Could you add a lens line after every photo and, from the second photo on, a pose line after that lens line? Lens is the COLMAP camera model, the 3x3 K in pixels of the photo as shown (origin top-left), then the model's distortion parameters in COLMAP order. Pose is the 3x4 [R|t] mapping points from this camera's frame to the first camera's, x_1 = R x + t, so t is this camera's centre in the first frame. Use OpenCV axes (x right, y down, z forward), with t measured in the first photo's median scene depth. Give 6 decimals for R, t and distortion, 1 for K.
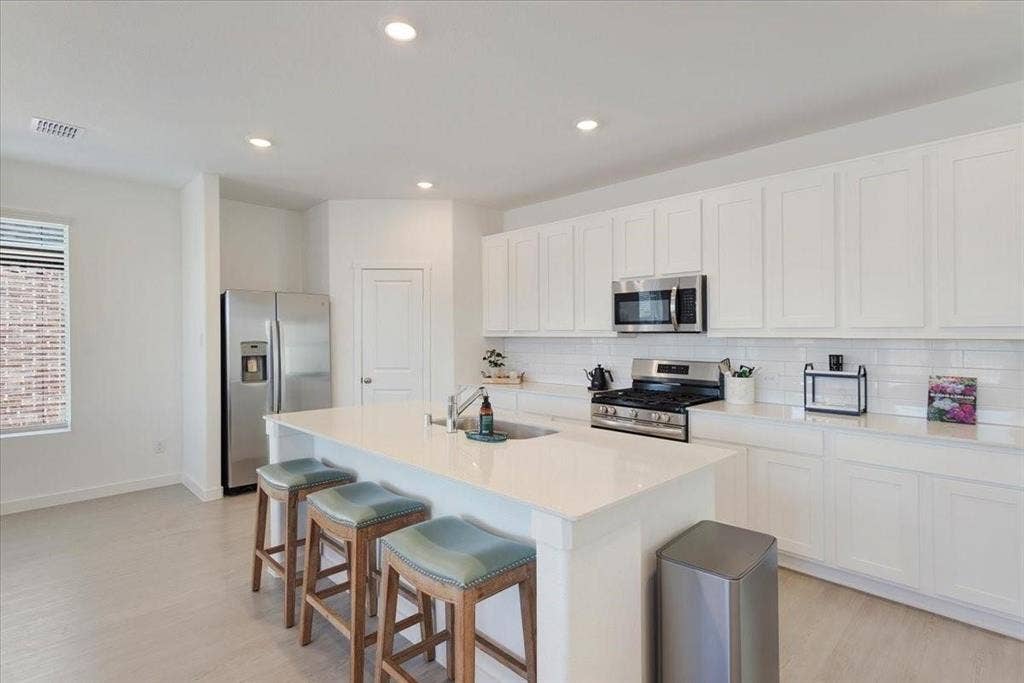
lens RADIAL K [[500.3, 0, 512.0], [0, 500.3, 341.5], [0, 0, 1]] dist [0.000233, 0.000238]
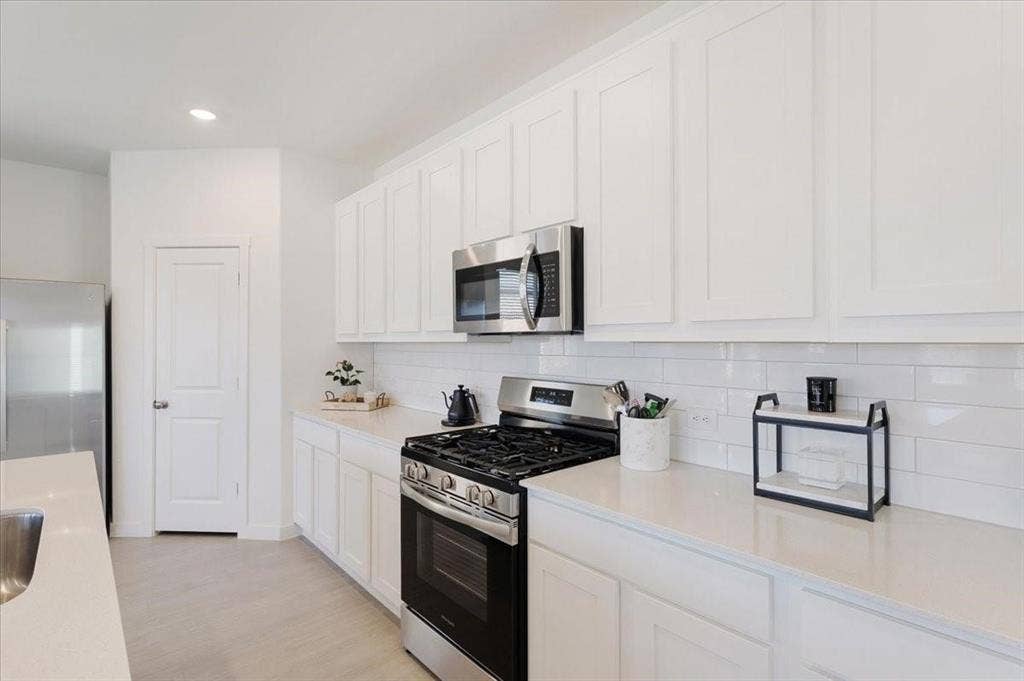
lens RADIAL K [[488.8, 0, 515.9], [0, 488.8, 345.0], [0, 0, 1]] dist [-0.002003, -0.000083]
pose [[0.998572, -0.004277, -0.053244, 0.328471], [0.004165, 0.999989, -0.002219, -0.004049], [0.053253, 0.001994, 0.998579, 0.448345]]
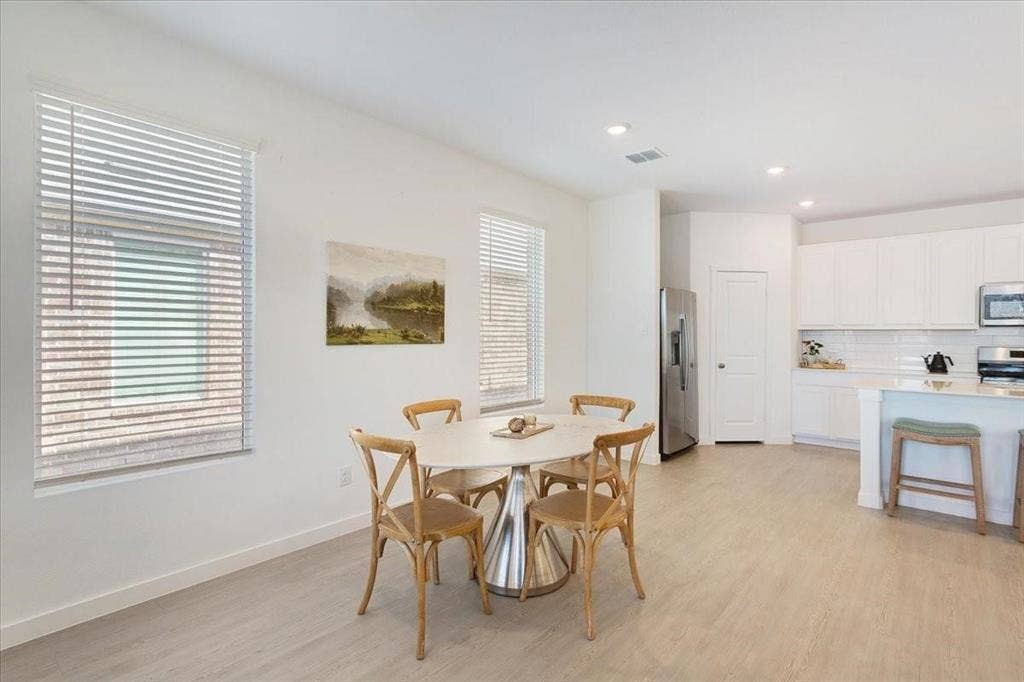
lens RADIAL K [[488.8, 0, 515.9], [0, 488.8, 345.5], [0, 0, 1]] dist [-0.002003, -0.000083]
pose [[0.995406, 0.001466, 0.095735, -1.176984], [-0.003542, 0.999762, 0.021514, 0.009813], [-0.095680, -0.021754, 0.995174, -0.134579]]
